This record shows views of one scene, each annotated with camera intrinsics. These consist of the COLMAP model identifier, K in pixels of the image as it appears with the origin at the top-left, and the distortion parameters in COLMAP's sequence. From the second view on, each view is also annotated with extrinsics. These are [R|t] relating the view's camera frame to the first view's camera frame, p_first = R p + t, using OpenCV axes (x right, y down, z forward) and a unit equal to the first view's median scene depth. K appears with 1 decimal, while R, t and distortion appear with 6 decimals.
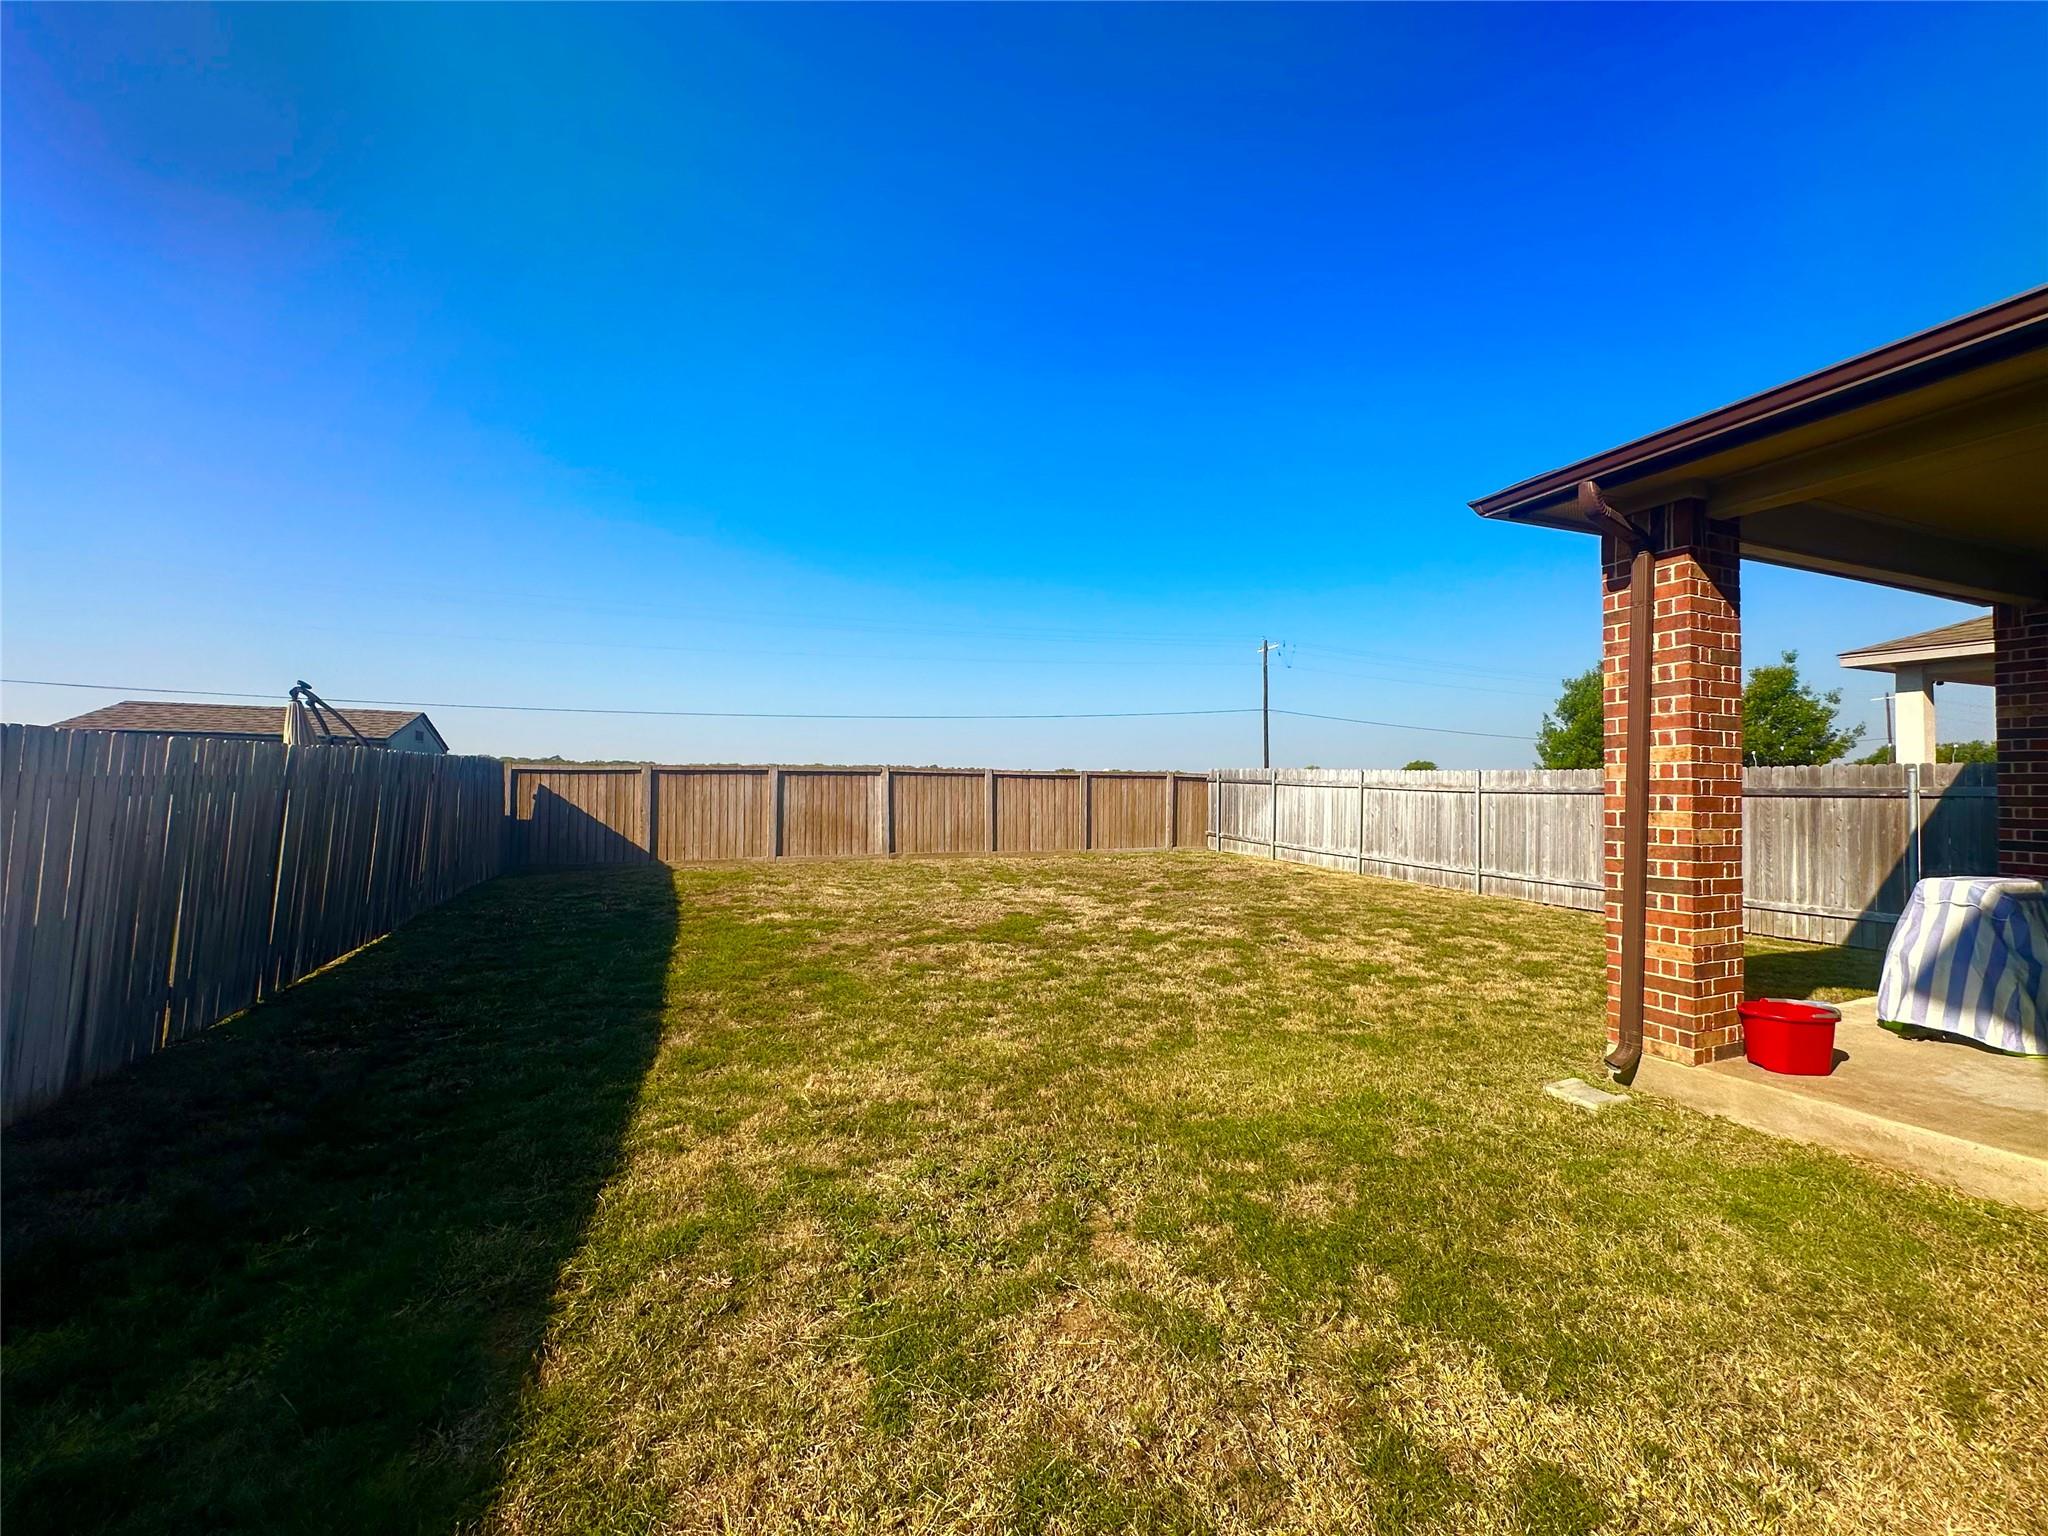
lens RADIAL K [[814.5, 0, 1028.2], [0, 814.5, 768.4], [0, 0, 1]] dist [-0.000044, 0.000048]
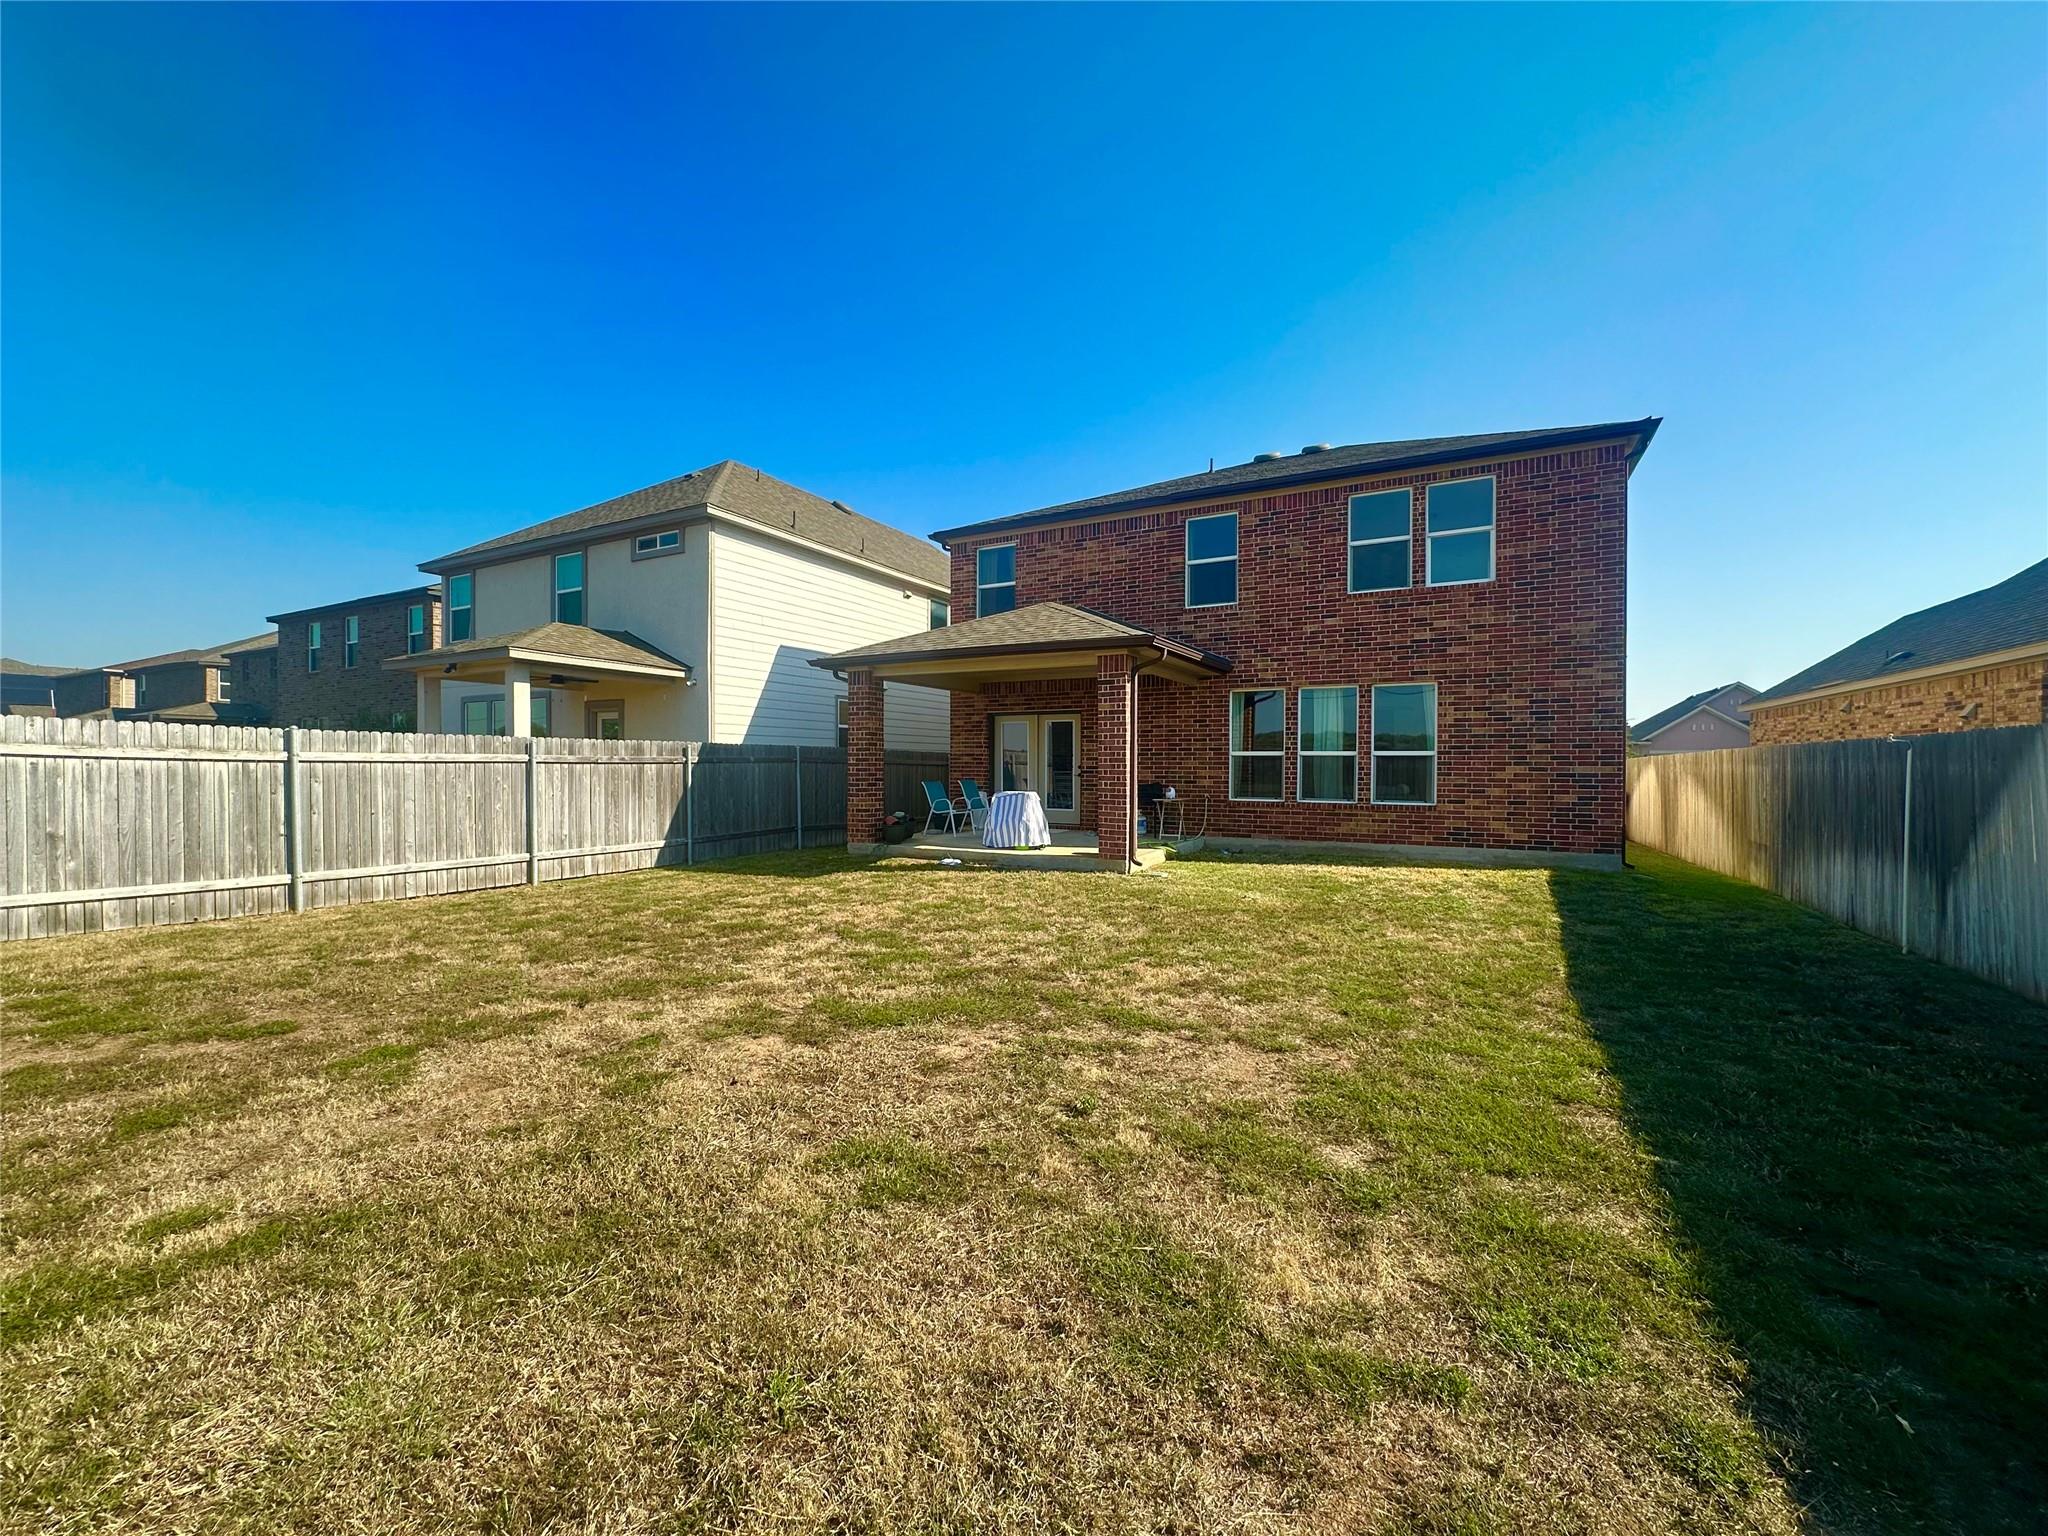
lens RADIAL K [[814.5, 0, 1029.6], [0, 814.5, 773.9], [0, 0, 1]] dist [-0.000044, 0.000048]
pose [[-0.668569, -0.025100, 0.743226, -0.392135], [-0.036233, 0.999343, 0.001156, 0.021966], [-0.742767, -0.026156, -0.669039, 1.165755]]
